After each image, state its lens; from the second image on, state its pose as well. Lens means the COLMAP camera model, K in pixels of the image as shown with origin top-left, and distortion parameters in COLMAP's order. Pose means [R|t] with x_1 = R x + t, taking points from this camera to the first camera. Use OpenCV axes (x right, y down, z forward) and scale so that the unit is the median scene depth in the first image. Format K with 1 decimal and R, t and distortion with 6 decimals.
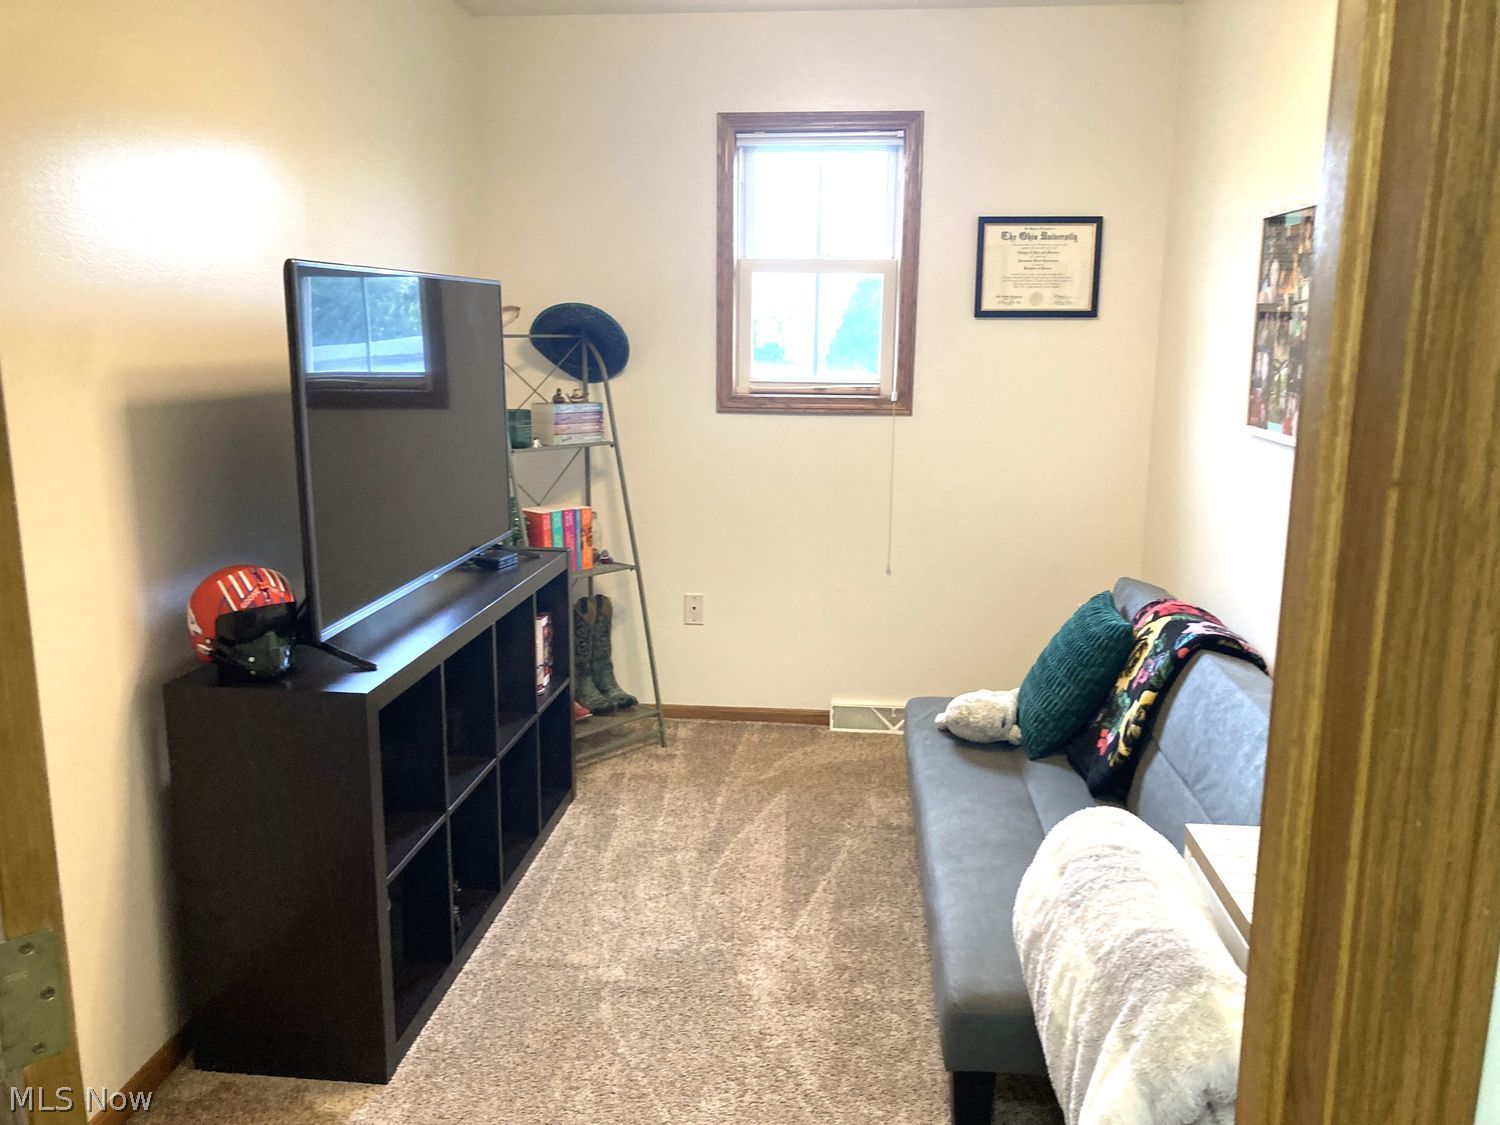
lens RADIAL K [[1205.6, 0, 750.0], [0, 1205.6, 562.5], [0, 0, 1]] dist [0.107854, -0.181012]
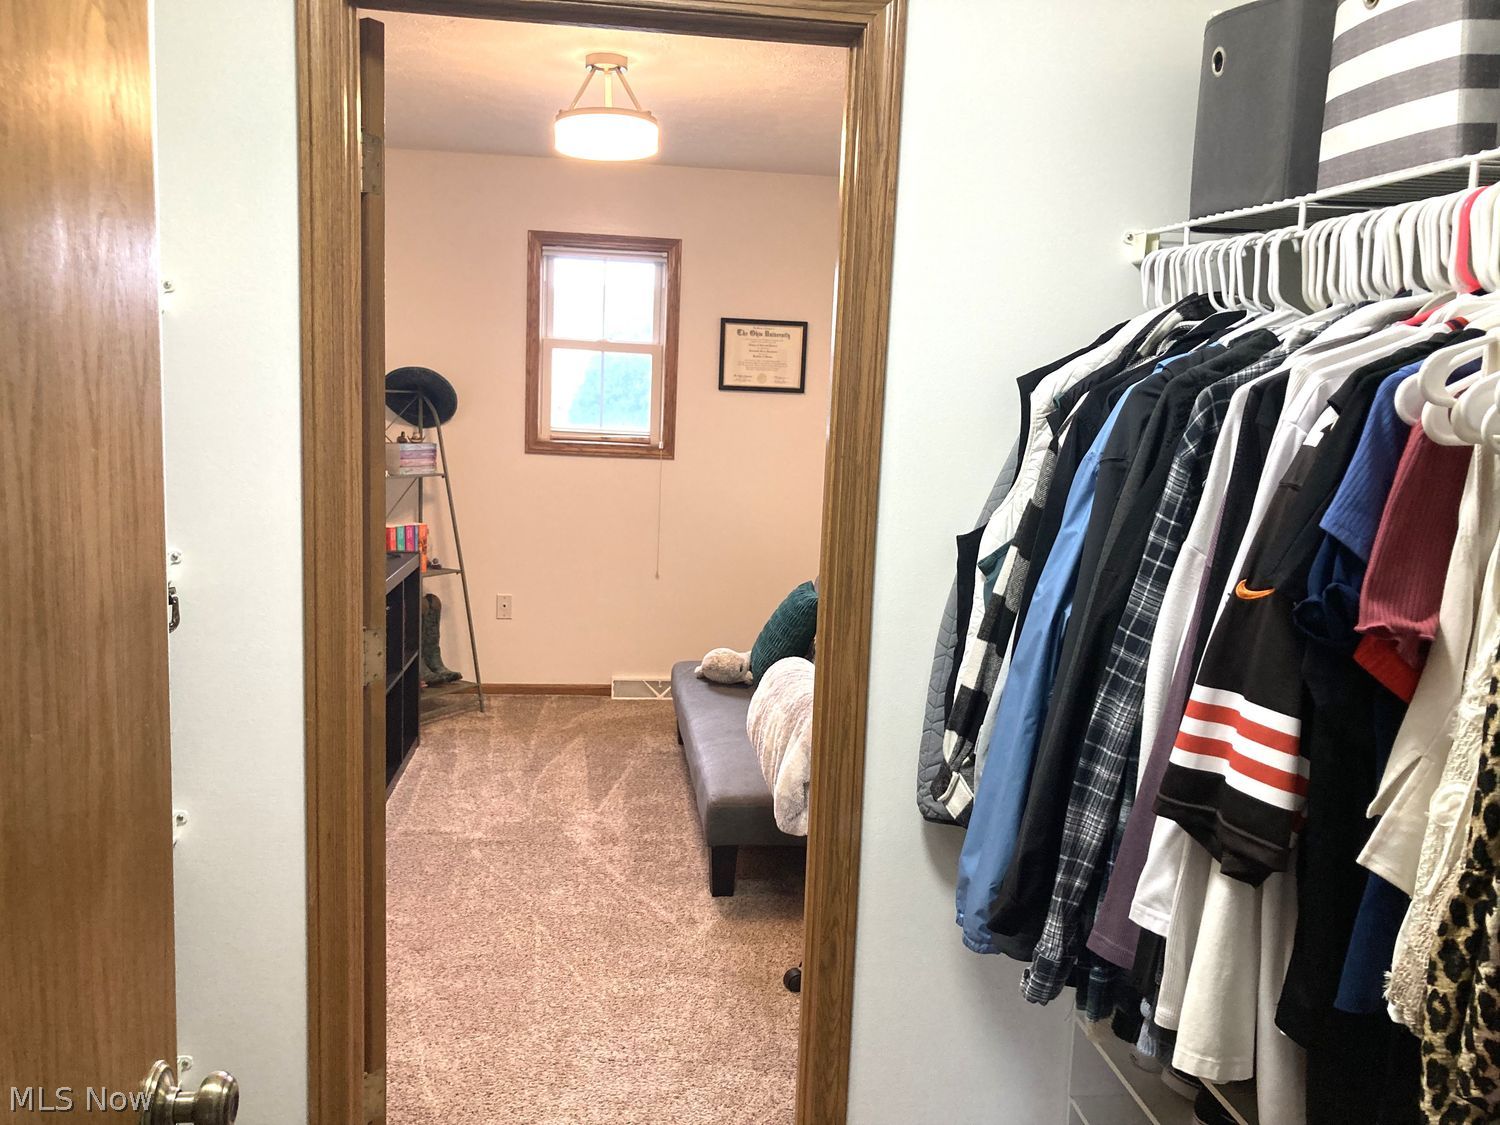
lens RADIAL K [[1205.6, 0, 750.0], [0, 1205.6, 562.5], [0, 0, 1]] dist [0.107854, -0.181012]
pose [[0.977055, 0.004533, 0.212939, -0.071993], [0.005199, 0.998968, -0.045119, 0.056440], [-0.212924, 0.045190, 0.976023, -0.338476]]
